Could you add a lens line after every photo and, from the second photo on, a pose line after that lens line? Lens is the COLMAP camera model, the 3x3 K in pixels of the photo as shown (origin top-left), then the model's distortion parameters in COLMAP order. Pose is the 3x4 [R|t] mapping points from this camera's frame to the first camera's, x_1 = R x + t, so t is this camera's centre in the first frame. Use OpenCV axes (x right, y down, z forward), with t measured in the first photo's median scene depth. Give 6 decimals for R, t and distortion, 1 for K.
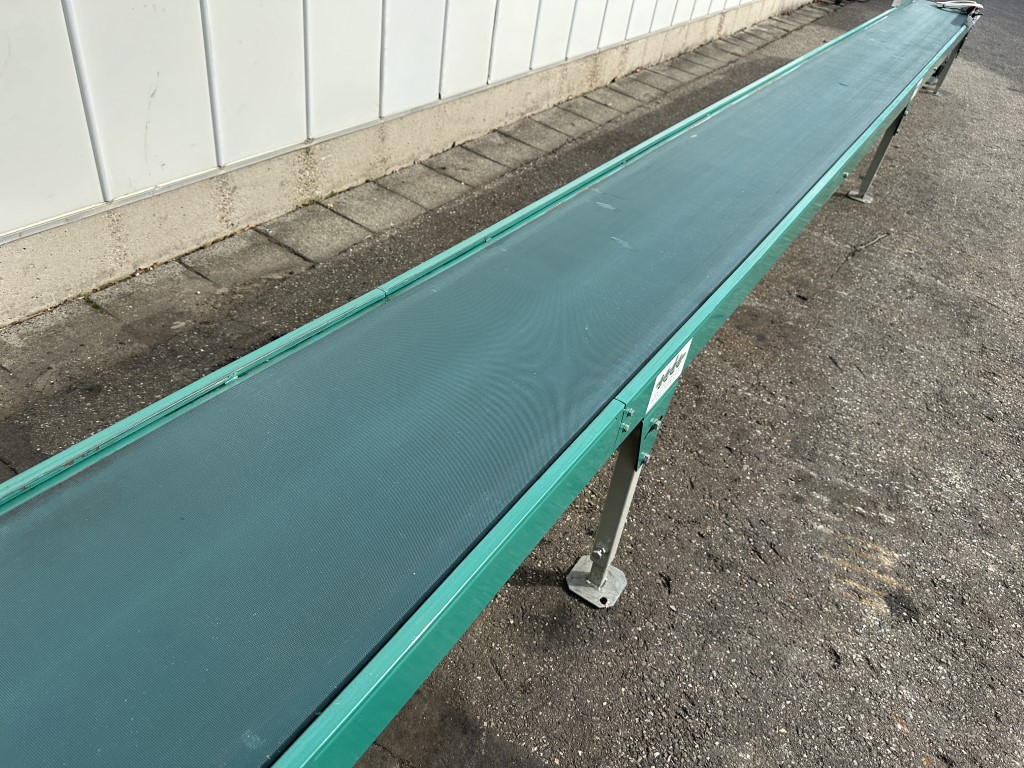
lens RADIAL K [[718.8, 0, 515.0], [0, 718.8, 383.3], [0, 0, 1]] dist [0.057436, -0.091119]
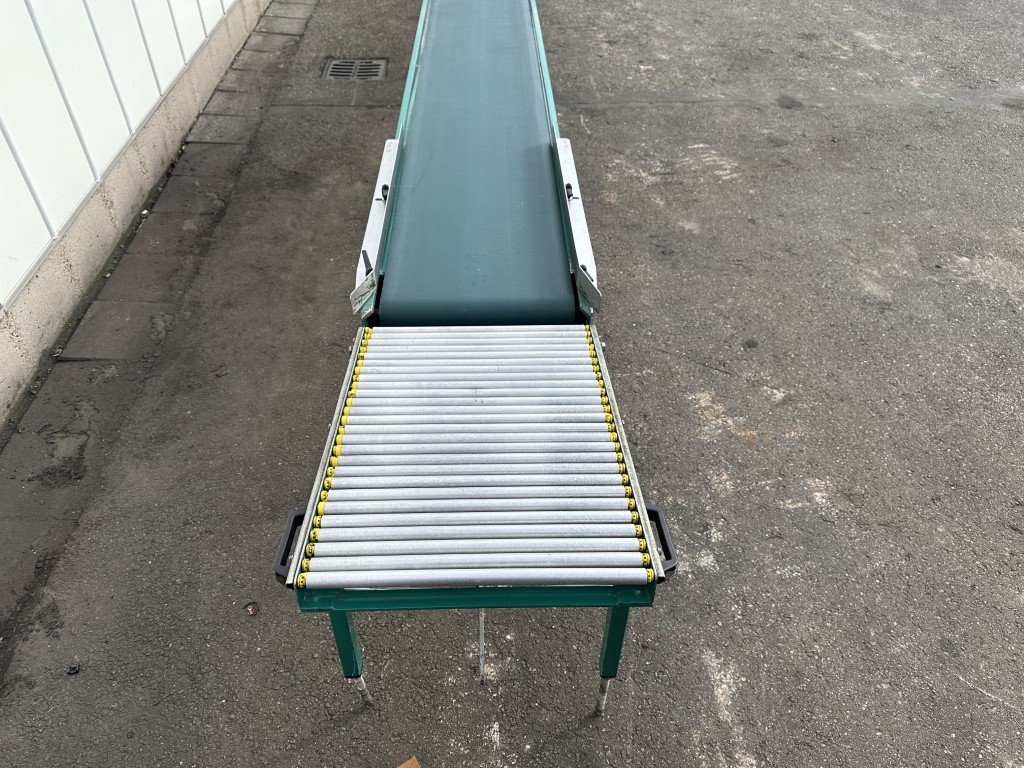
lens RADIAL K [[745.7, 0, 509.1], [0, 745.7, 353.2], [0, 0, 1]] dist [0.080537, -0.129357]
pose [[0.817624, -0.463998, 0.340876, -0.878338], [0.430385, 0.885823, 0.173456, 0.456602], [-0.382439, 0.004886, 0.923968, -1.006645]]
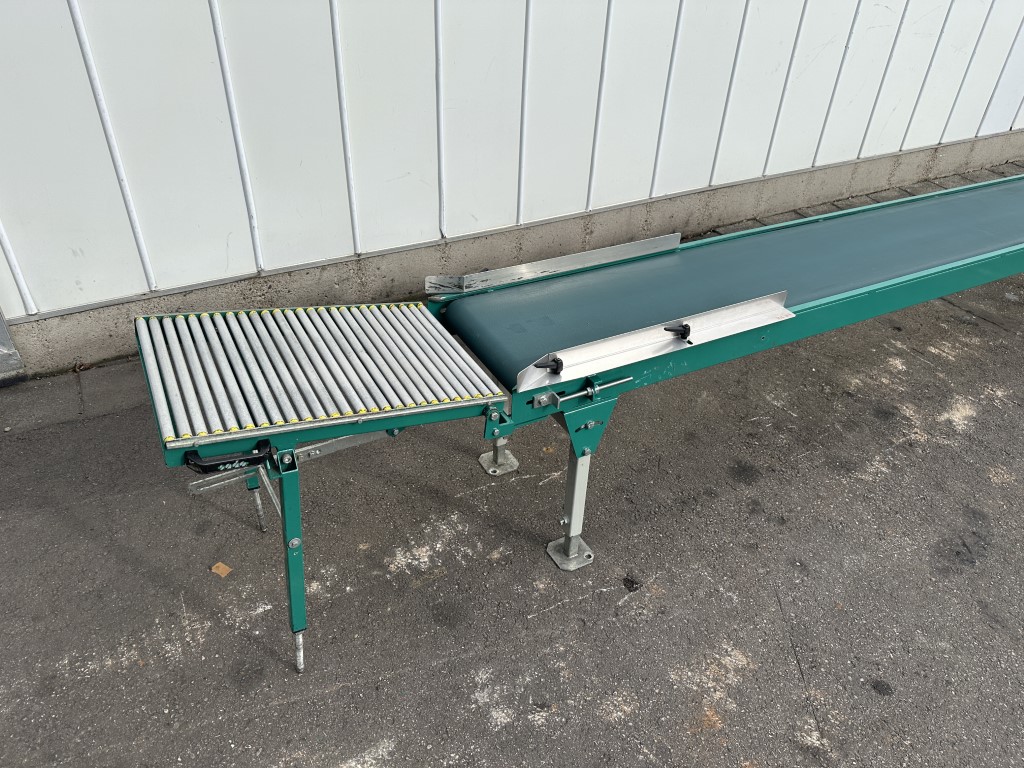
lens RADIAL K [[718.8, 0, 515.0], [0, 718.8, 383.3], [0, 0, 1]] dist [0.057436, -0.091119]
pose [[0.874989, 0.180799, -0.449116, -0.303695], [-0.226253, 0.972827, -0.049169, 0.592643], [0.428022, 0.144636, 0.892119, -1.007606]]
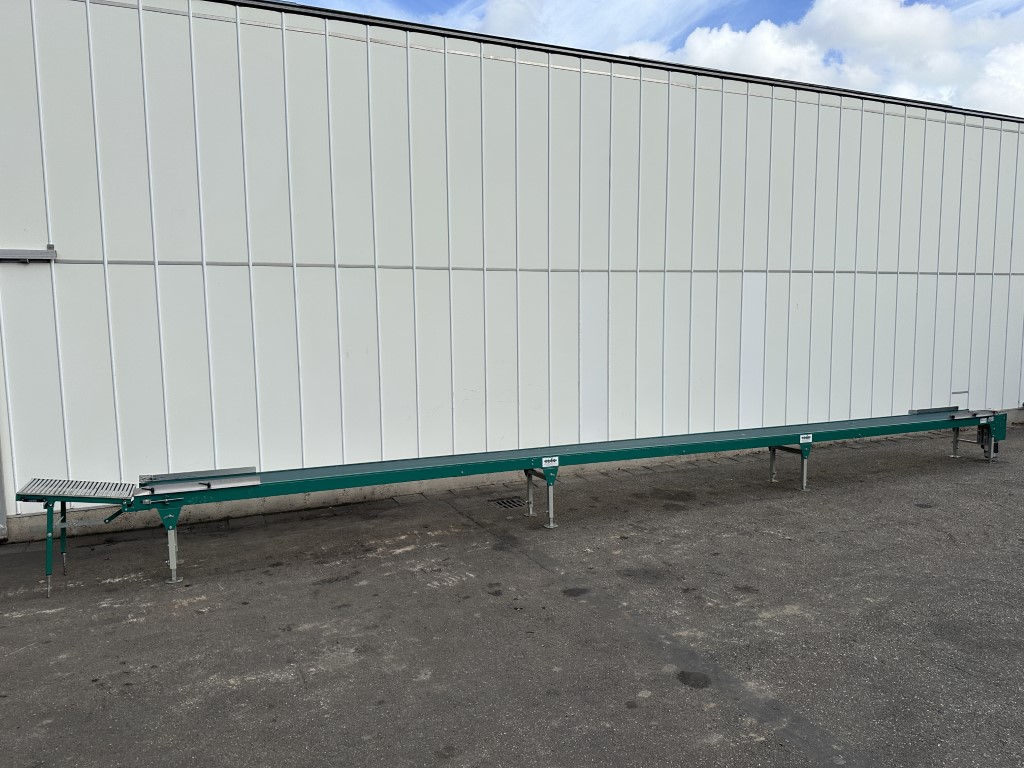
lens RADIAL K [[718.8, 0, 515.0], [0, 718.8, 383.3], [0, 0, 1]] dist [0.057436, -0.091119]
pose [[0.822662, -0.100880, -0.559509, 1.448548], [-0.240812, 0.829659, -0.503661, 1.072246], [0.515011, 0.549080, 0.658236, -1.393870]]
